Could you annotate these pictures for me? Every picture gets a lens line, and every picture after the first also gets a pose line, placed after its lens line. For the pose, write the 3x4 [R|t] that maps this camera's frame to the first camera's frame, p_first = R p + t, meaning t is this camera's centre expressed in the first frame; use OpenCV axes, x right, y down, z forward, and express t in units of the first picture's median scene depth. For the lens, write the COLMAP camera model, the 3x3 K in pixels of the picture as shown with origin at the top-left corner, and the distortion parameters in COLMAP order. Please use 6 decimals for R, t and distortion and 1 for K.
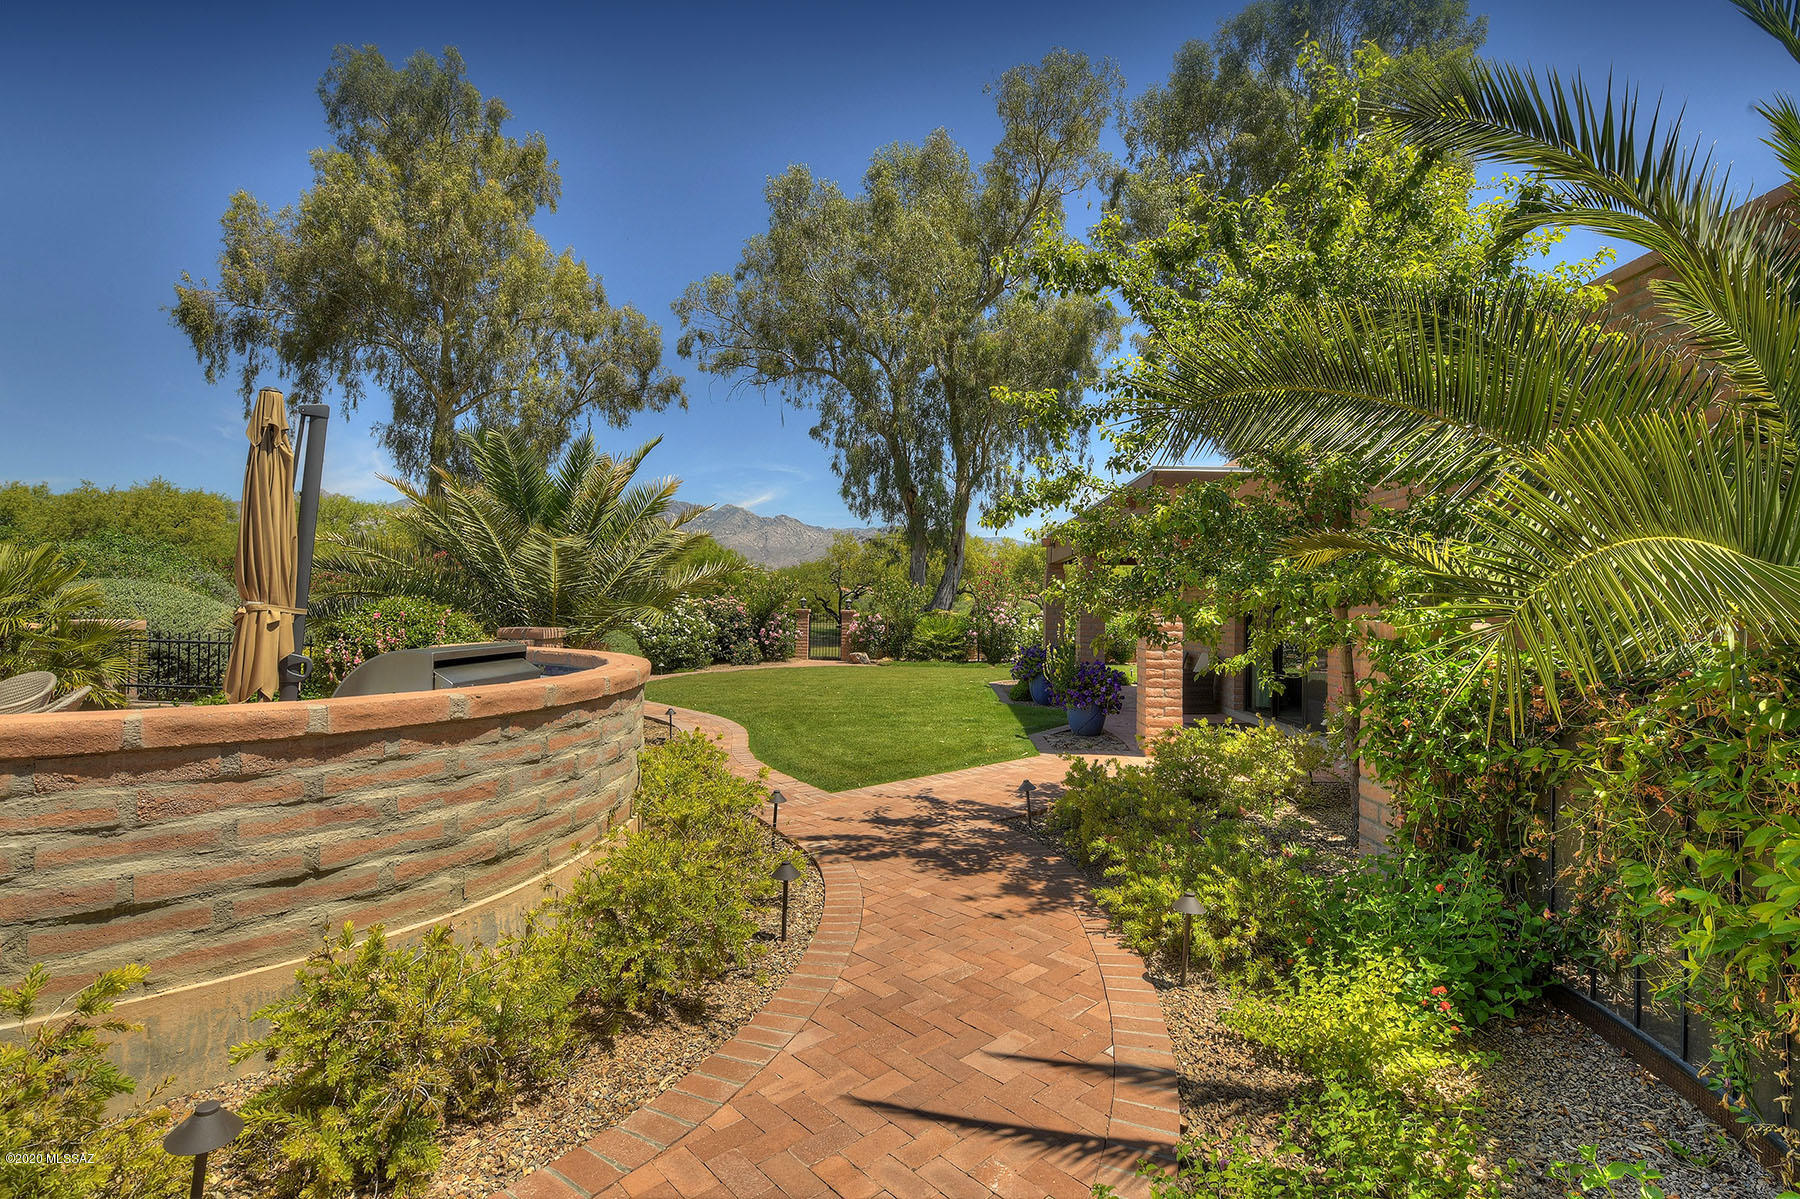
lens RADIAL K [[799.5, 0, 881.5], [0, 799.5, 597.7], [0, 0, 1]] dist [-0.008997, -0.002235]
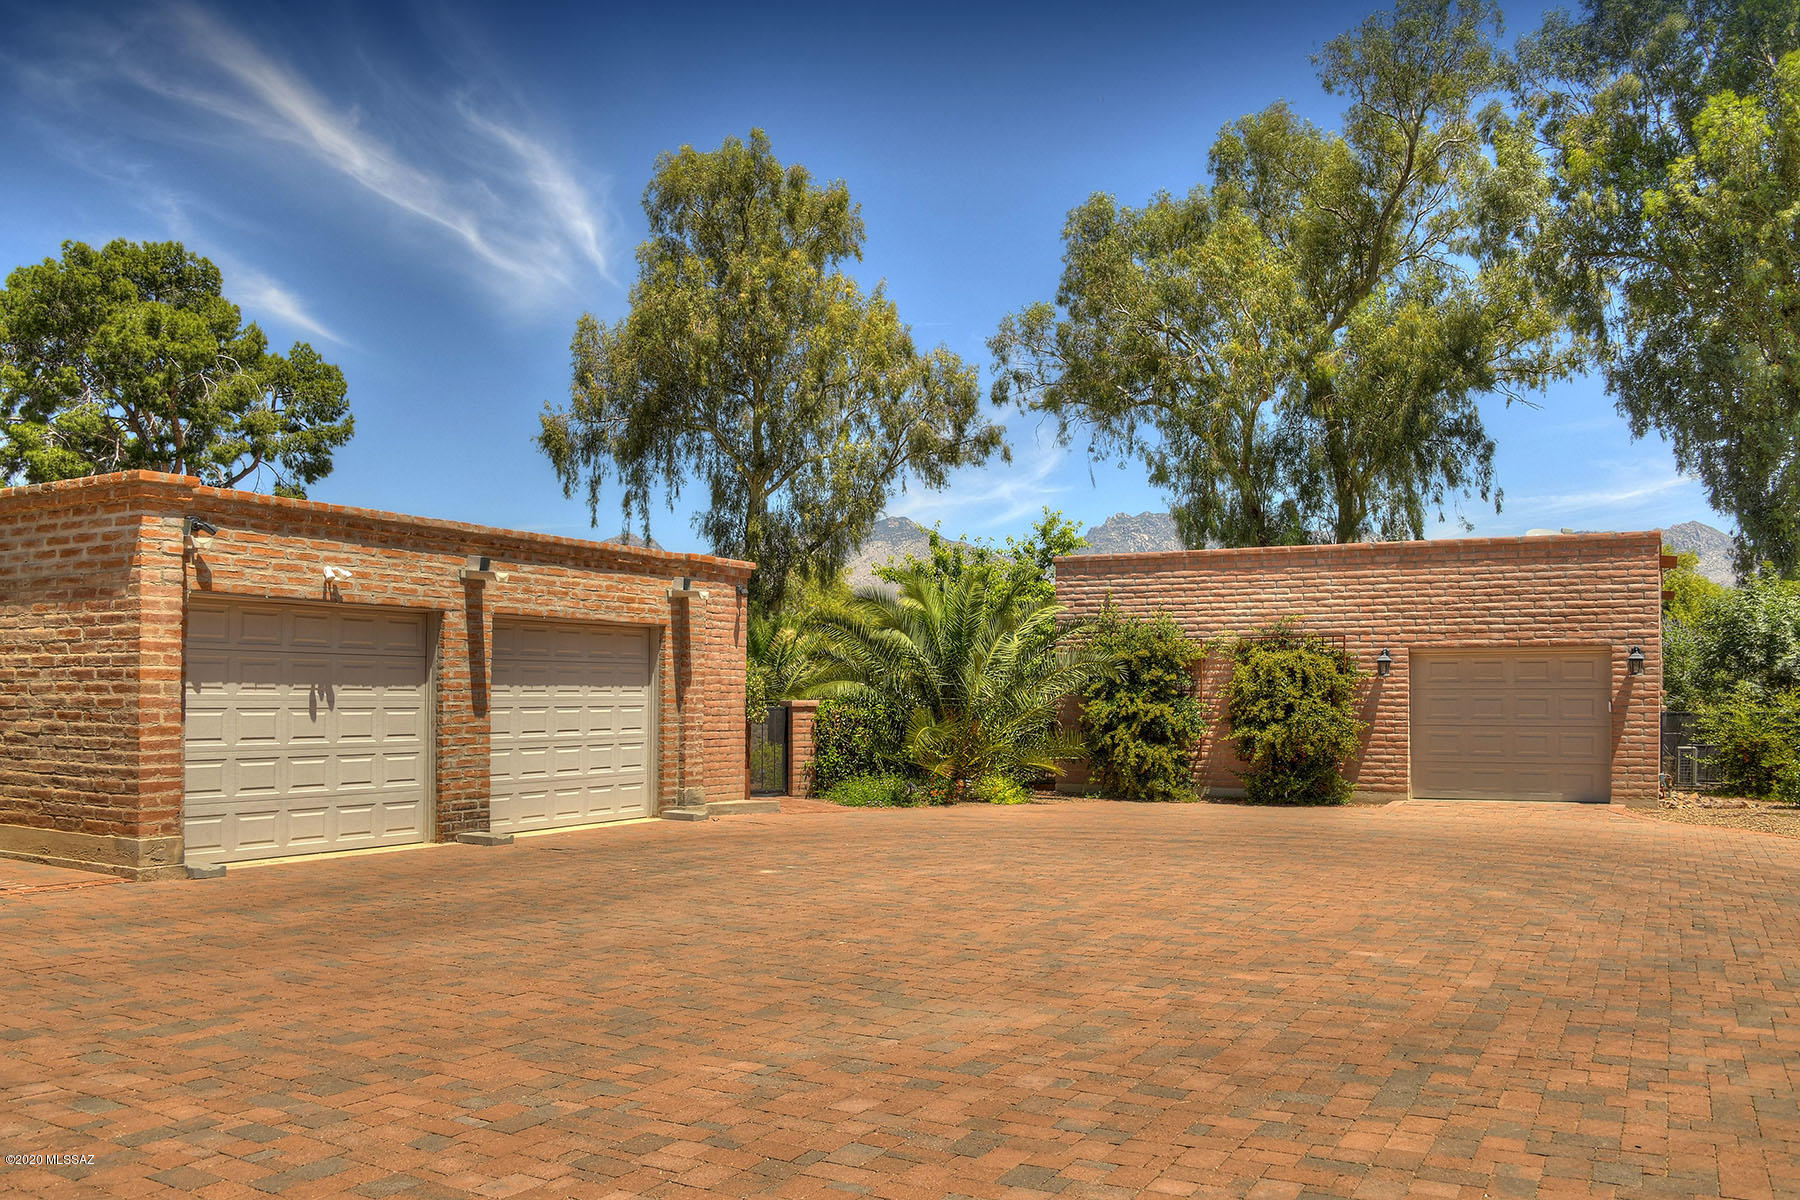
lens RADIAL K [[1444.1, 0, 837.9], [0, 1444.1, 623.3], [0, 0, 1]] dist [-0.114316, -0.010335]
pose [[0.889725, -0.036625, -0.455025, 0.309800], [0.017686, 0.998793, -0.045812, 0.001275], [0.456153, 0.032713, 0.889300, -0.473238]]
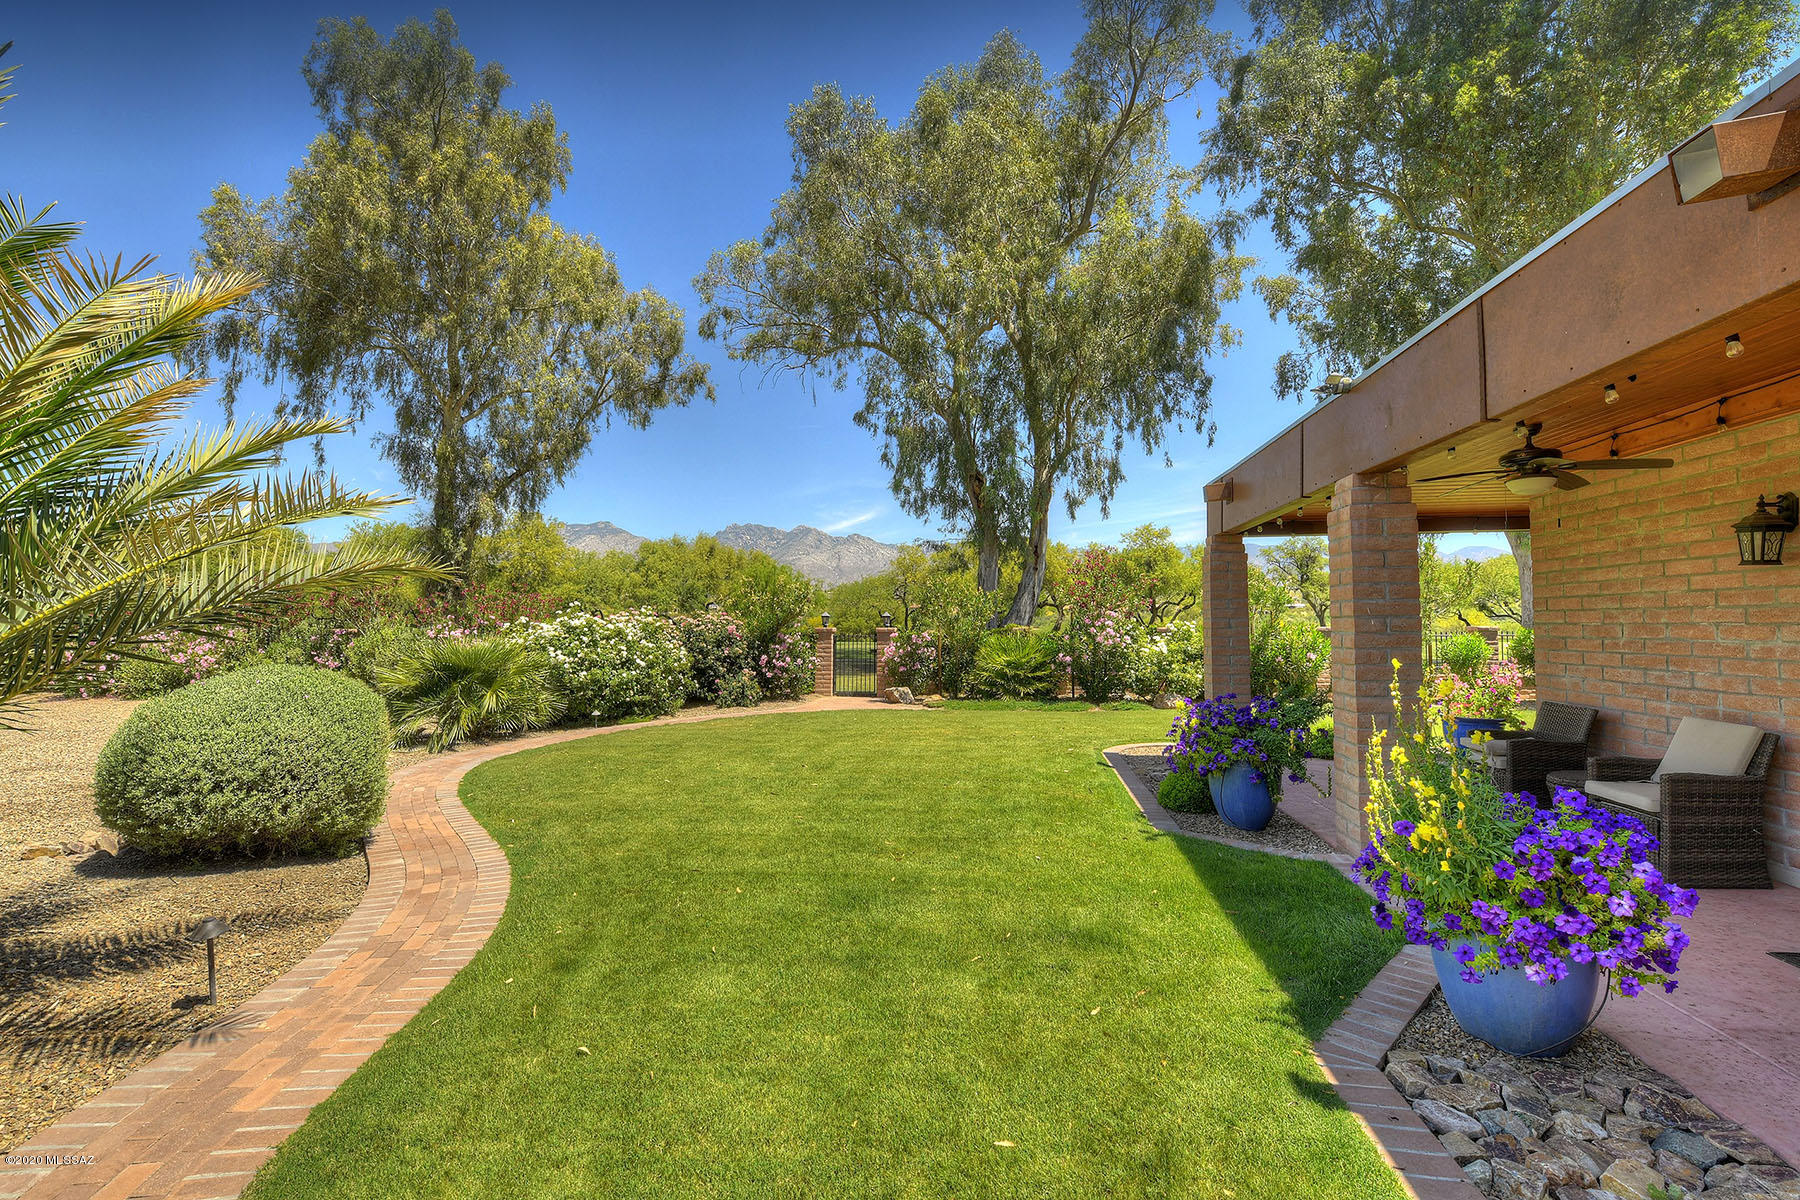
lens RADIAL K [[799.5, 0, 819.1], [0, 799.5, 619.1], [0, 0, 1]] dist [-0.008997, -0.002235]
pose [[0.984955, -0.020948, -0.171536, 0.015395], [0.021486, 0.999768, 0.001278, 0.003332], [0.171470, -0.004944, 0.985177, 0.176274]]
